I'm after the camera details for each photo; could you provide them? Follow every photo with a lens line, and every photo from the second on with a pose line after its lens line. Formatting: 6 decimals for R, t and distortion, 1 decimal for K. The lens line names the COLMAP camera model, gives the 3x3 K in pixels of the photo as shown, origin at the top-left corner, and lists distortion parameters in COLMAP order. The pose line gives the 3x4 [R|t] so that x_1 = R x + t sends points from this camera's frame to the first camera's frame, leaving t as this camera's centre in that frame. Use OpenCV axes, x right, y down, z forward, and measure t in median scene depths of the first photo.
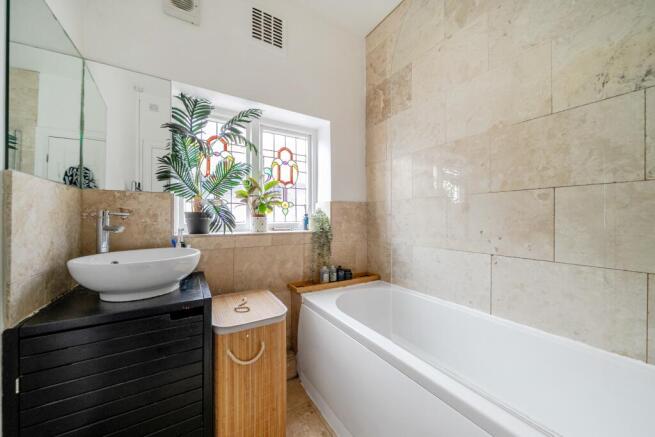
lens RADIAL K [[228.3, 0, 330.3], [0, 228.3, 218.6], [0, 0, 1]] dist [-0.015873, 0.000051]
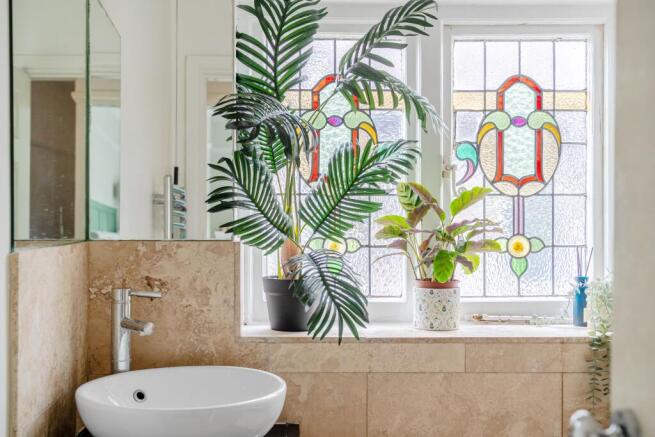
lens RADIAL K [[839.2, 0, 327.0], [0, 839.2, 217.8], [0, 0, 1]] dist [0.004324, 0.000000]
pose [[0.862806, 0.002193, -0.505531, 0.252713], [-0.000364, 0.999993, 0.003716, -0.146194], [0.505536, -0.003023, 0.862800, -0.290979]]
